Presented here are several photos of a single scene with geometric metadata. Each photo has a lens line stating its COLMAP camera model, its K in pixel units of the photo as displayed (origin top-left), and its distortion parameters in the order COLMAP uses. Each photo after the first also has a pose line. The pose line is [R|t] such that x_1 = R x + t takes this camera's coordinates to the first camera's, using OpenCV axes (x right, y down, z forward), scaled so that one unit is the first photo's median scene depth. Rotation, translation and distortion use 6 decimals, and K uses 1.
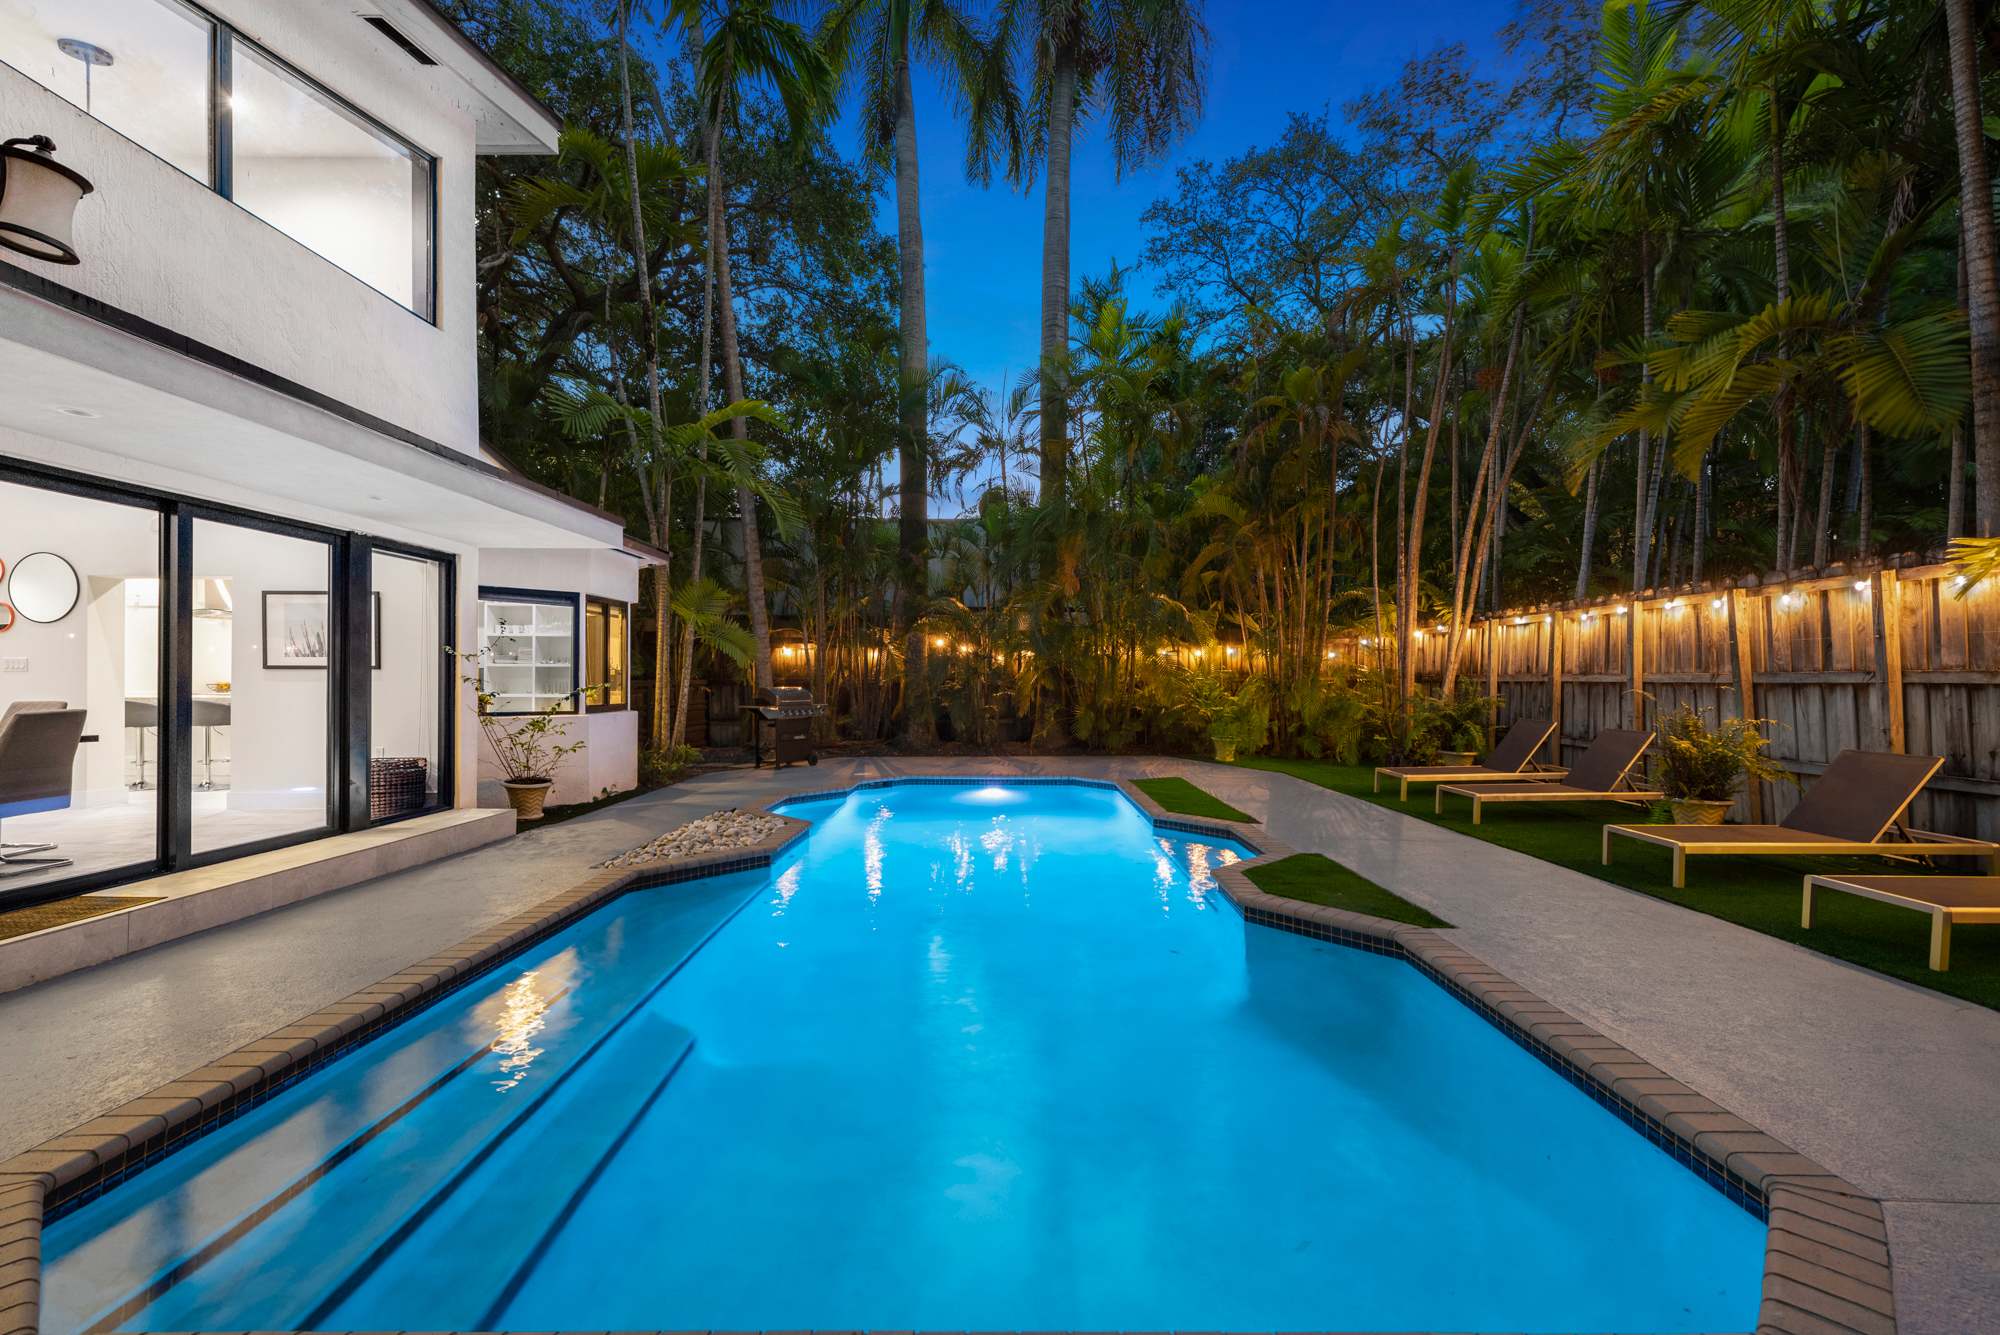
lens RADIAL K [[797.7, 0, 998.5], [0, 797.7, 673.5], [0, 0, 1]] dist [0.003630, -0.001525]
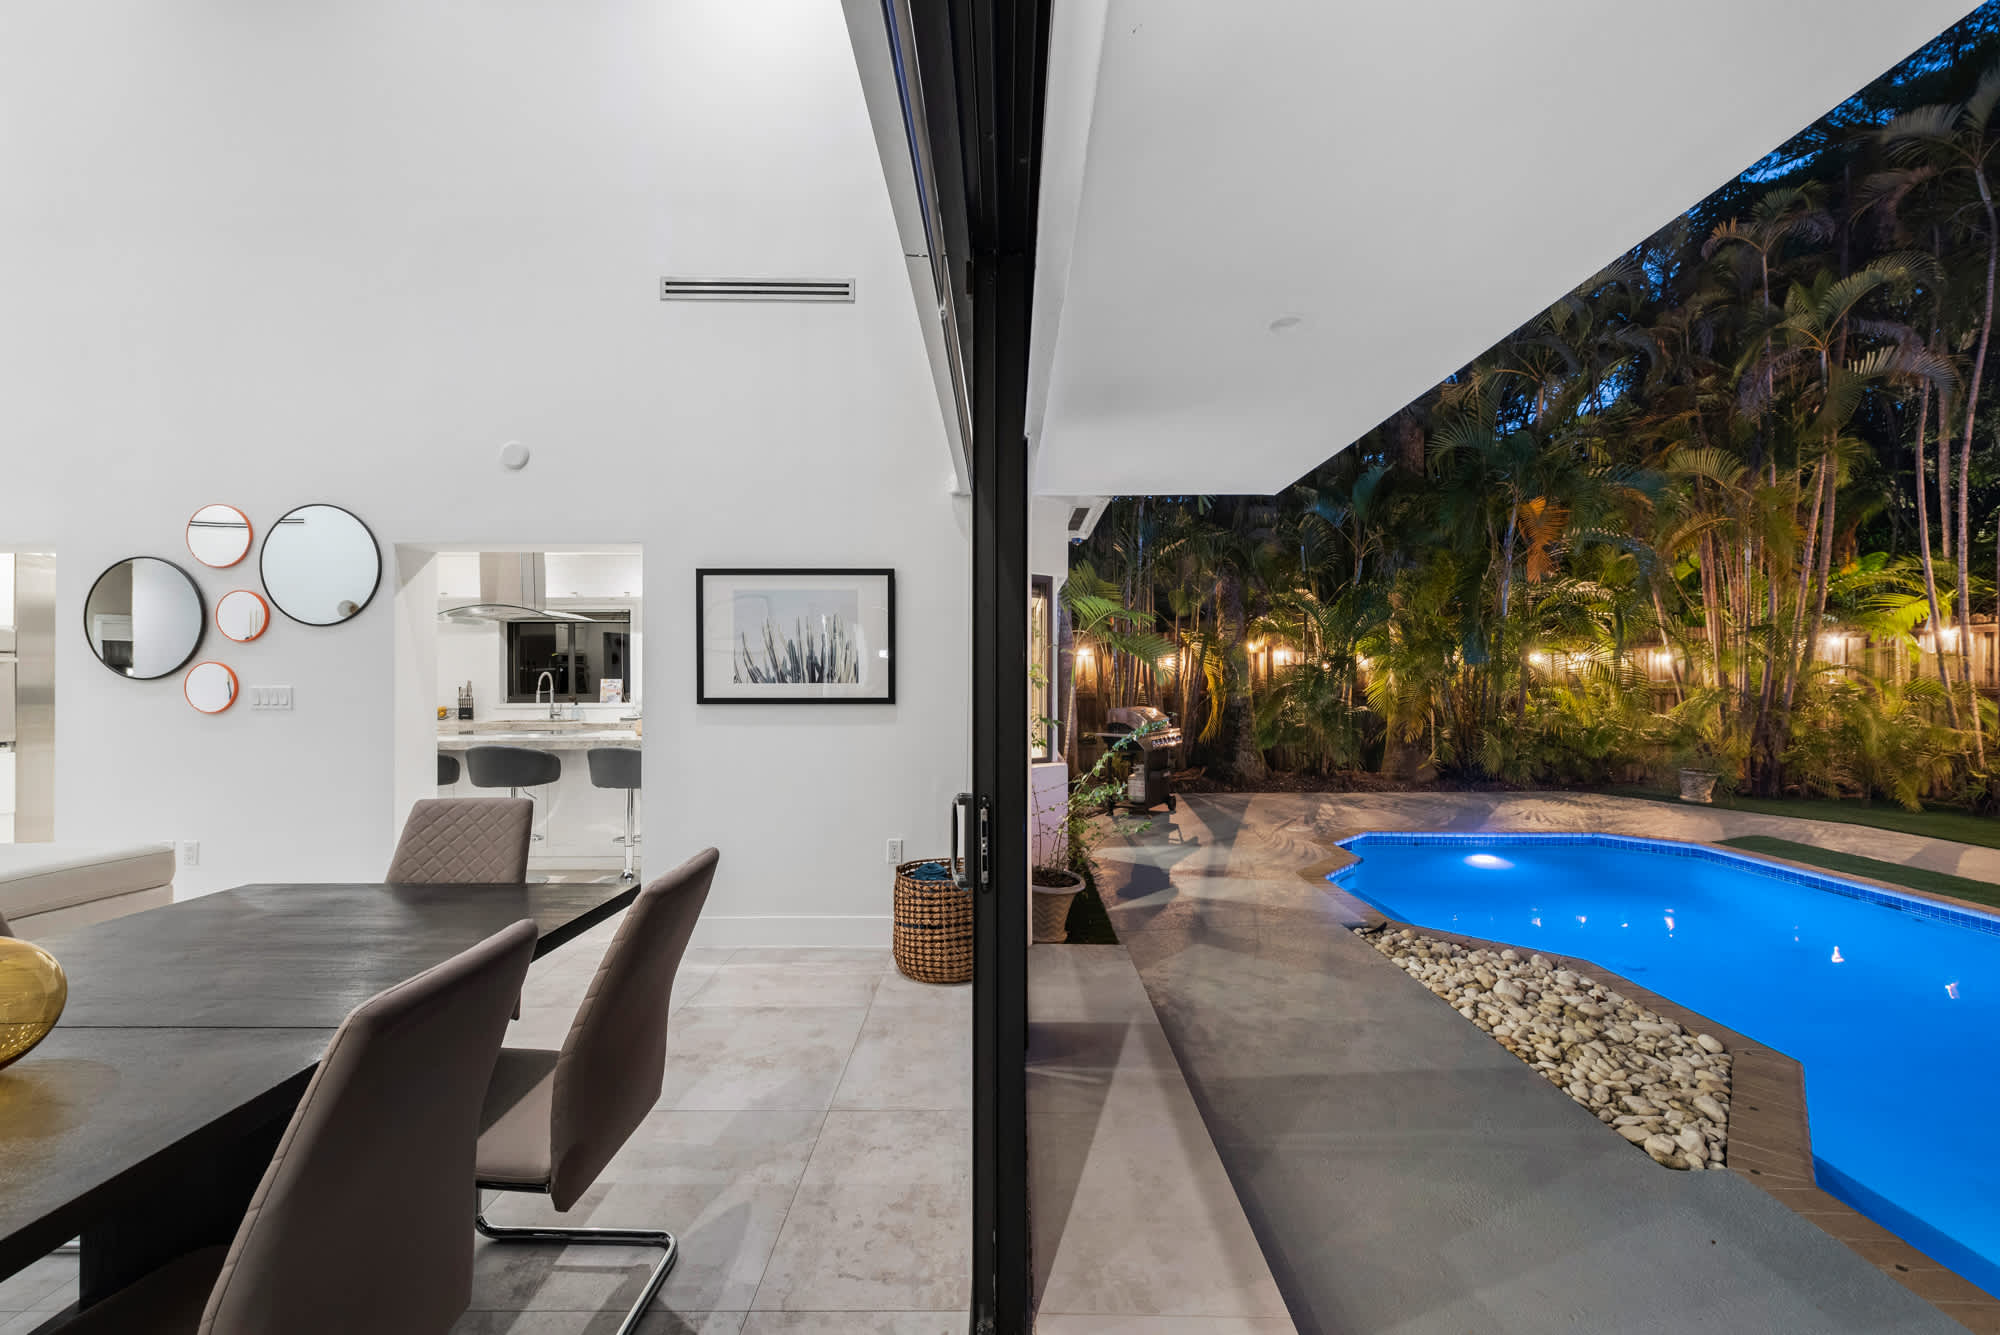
lens RADIAL K [[797.7, 0, 1001.4], [0, 797.7, 672.7], [0, 0, 1]] dist [0.003630, -0.001525]
pose [[0.999941, -0.002483, -0.010581, -0.673175], [0.002476, 0.999997, -0.000676, -0.026808], [0.010583, 0.000650, 0.999944, 0.412744]]
